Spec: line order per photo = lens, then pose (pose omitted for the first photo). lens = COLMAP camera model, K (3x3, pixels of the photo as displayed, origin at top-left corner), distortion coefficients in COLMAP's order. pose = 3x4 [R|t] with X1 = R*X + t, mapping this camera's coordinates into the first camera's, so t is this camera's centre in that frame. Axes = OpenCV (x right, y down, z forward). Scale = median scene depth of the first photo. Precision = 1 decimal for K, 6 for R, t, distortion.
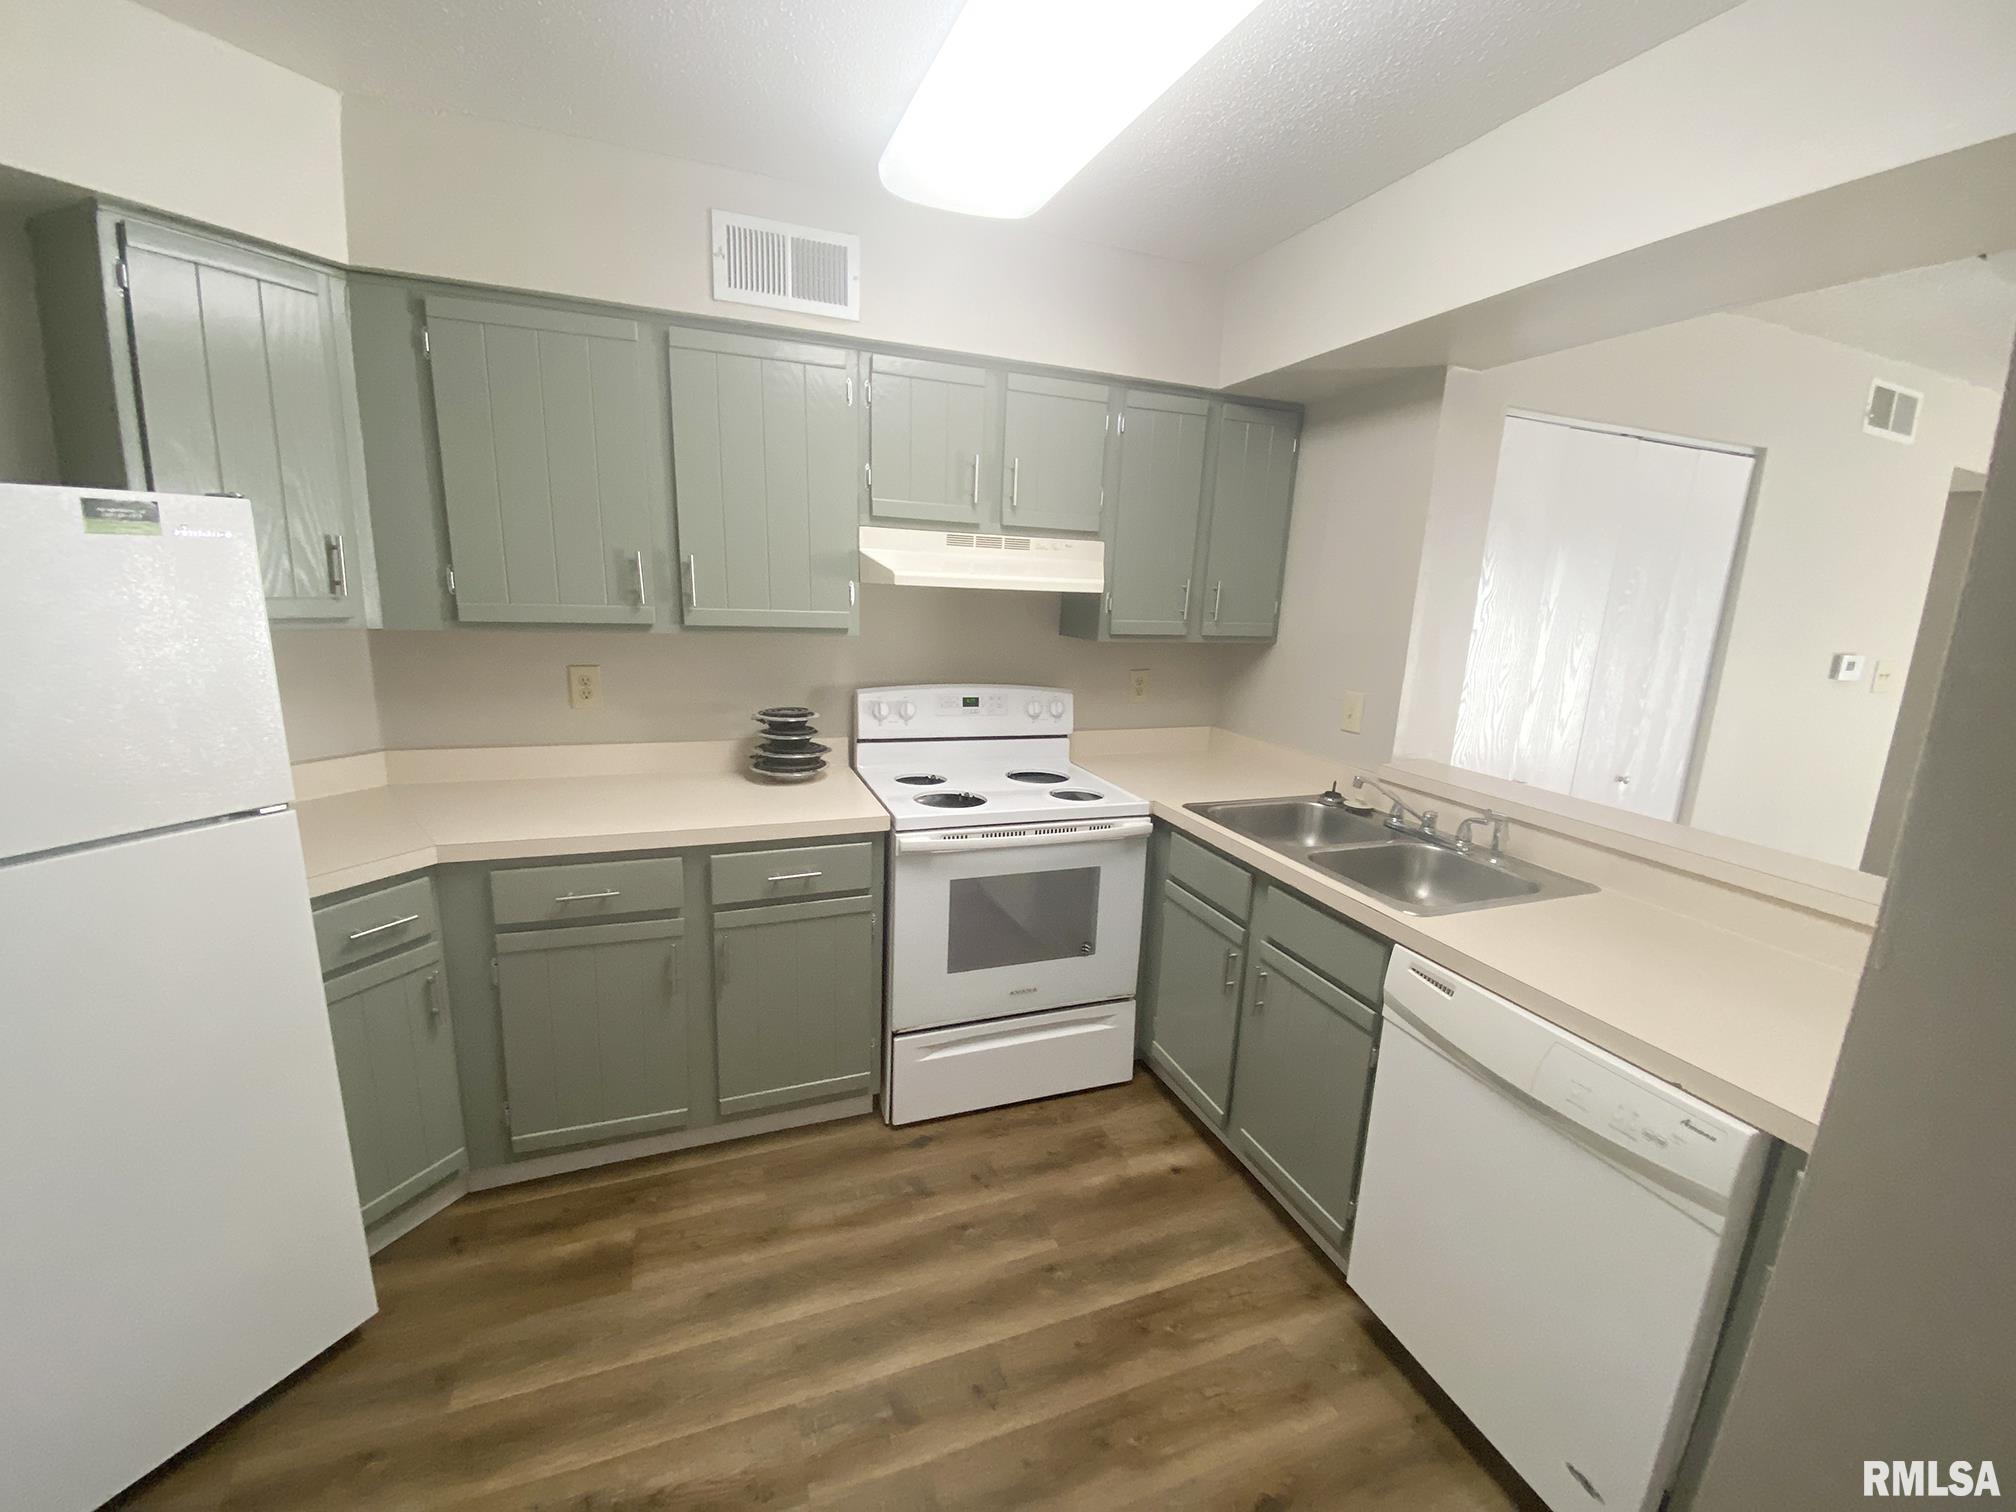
lens RADIAL K [[819.0, 0, 1008.0], [0, 819.0, 756.0], [0, 0, 1]] dist [0.016435, -0.020172]
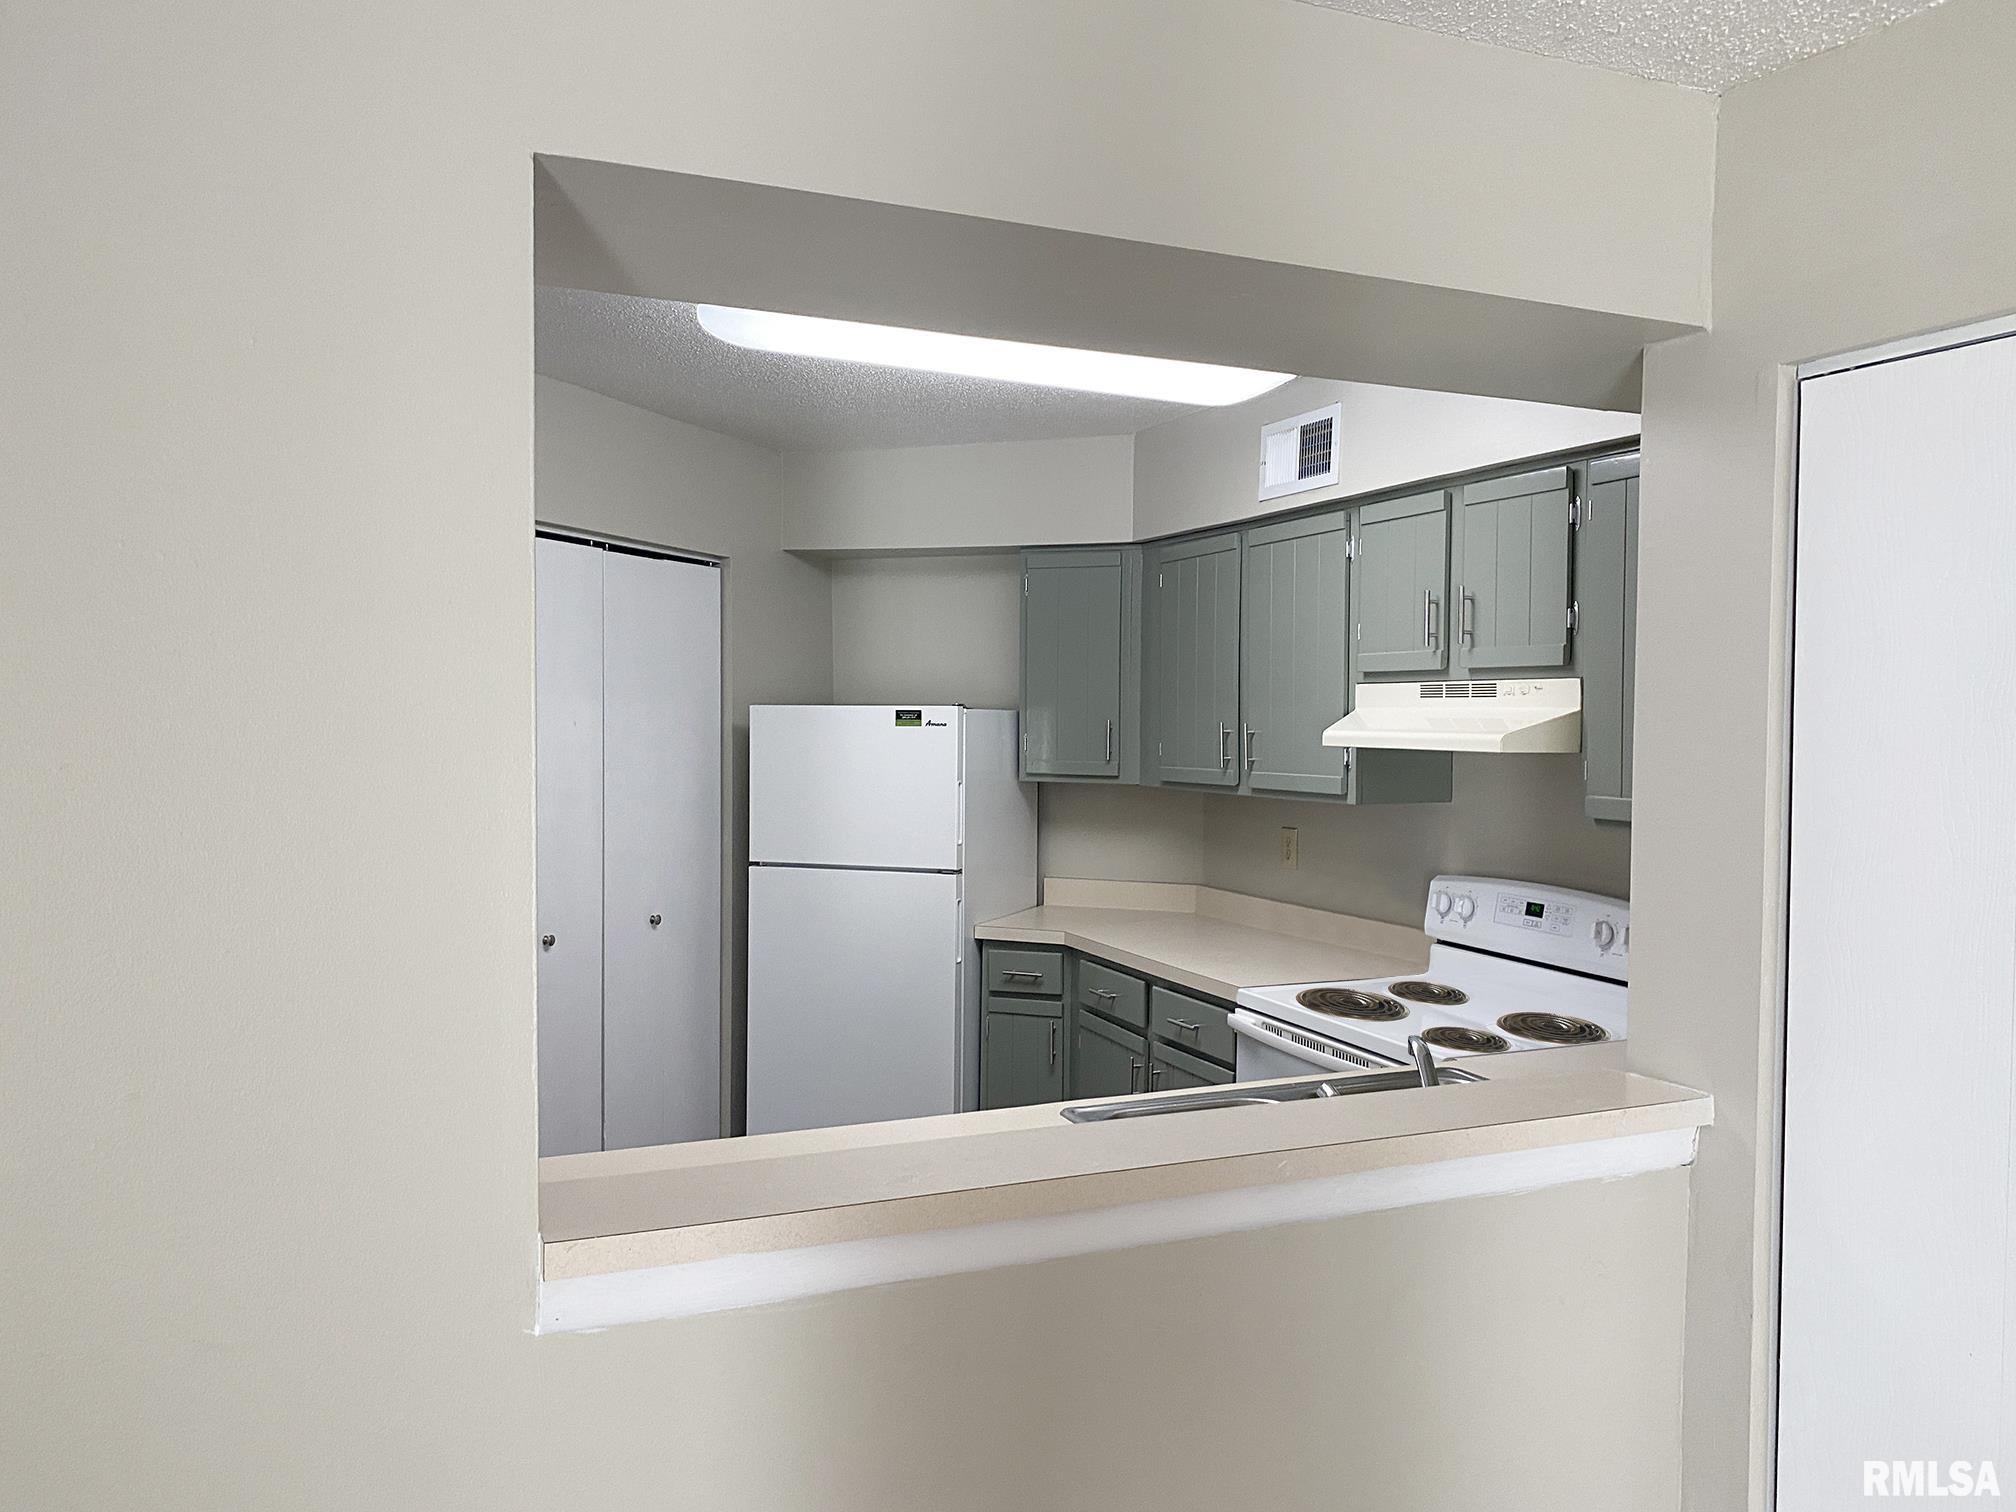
lens RADIAL K [[1502.0, 0, 1008.0], [0, 1502.0, 756.0], [0, 0, 1]] dist [0.000533, 0.000062]
pose [[0.039102, -0.013408, -0.999145, 1.648535], [-0.211519, 0.977140, -0.021390, -0.097261], [0.976591, 0.212175, 0.035372, 0.653124]]
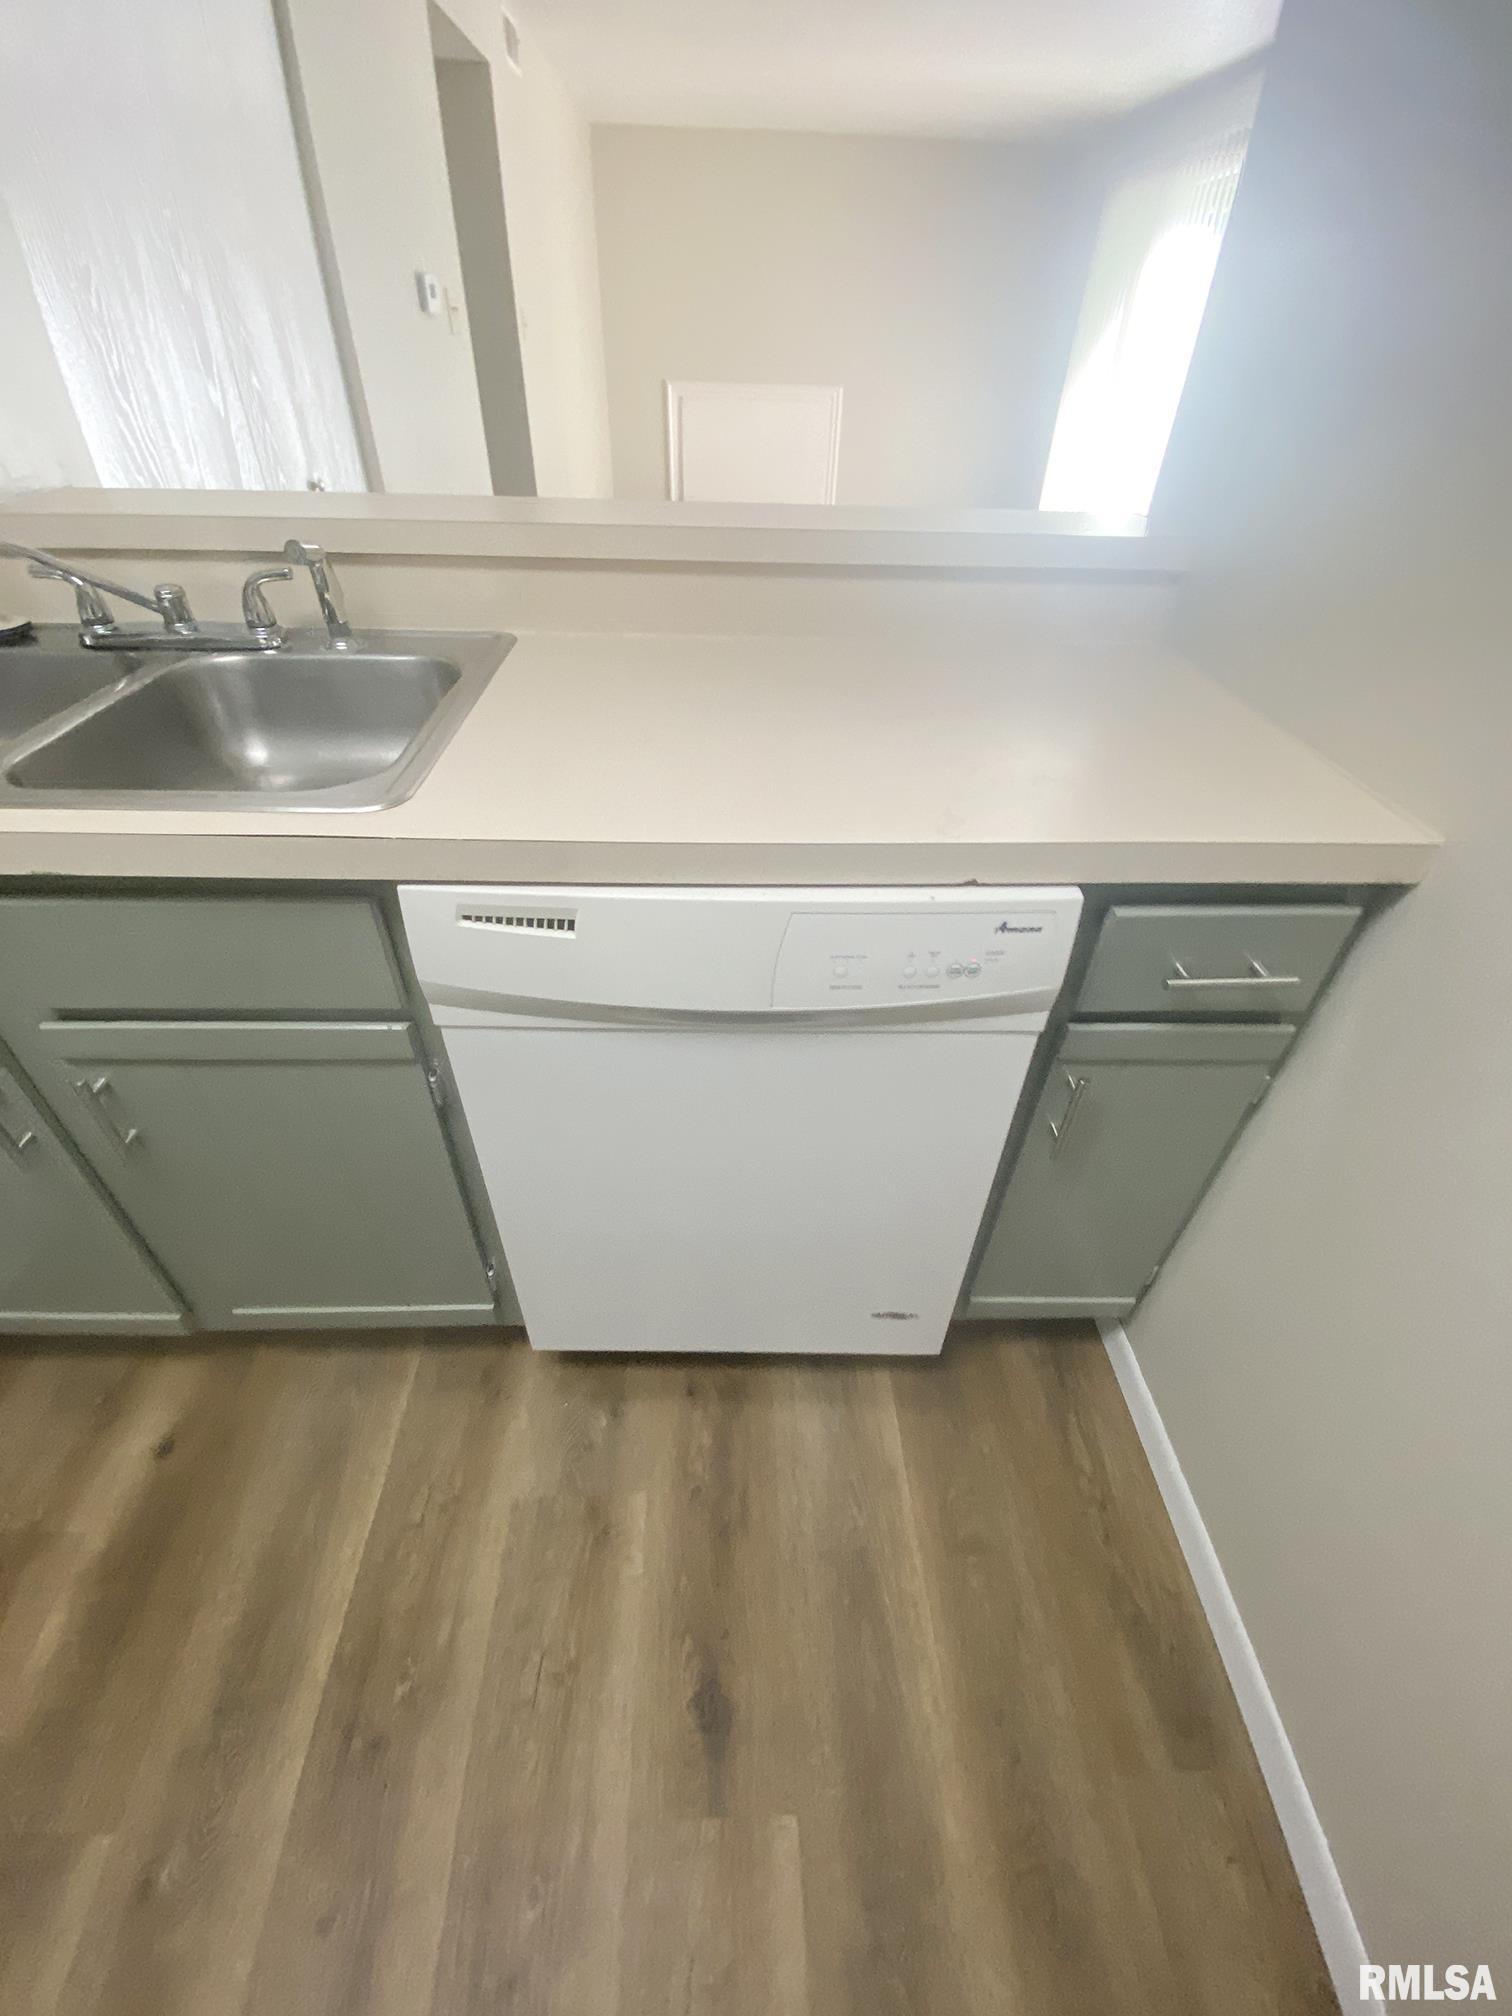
lens RADIAL K [[819.0, 0, 756.0], [0, 819.0, 1008.0], [0, 0, 1]] dist [0.016435, -0.020172]
pose [[0.330860, -0.617040, 0.713998, 0.138549], [0.178494, 0.783872, 0.594714, 0.039415], [-0.926645, -0.069323, 0.369490, 0.508105]]
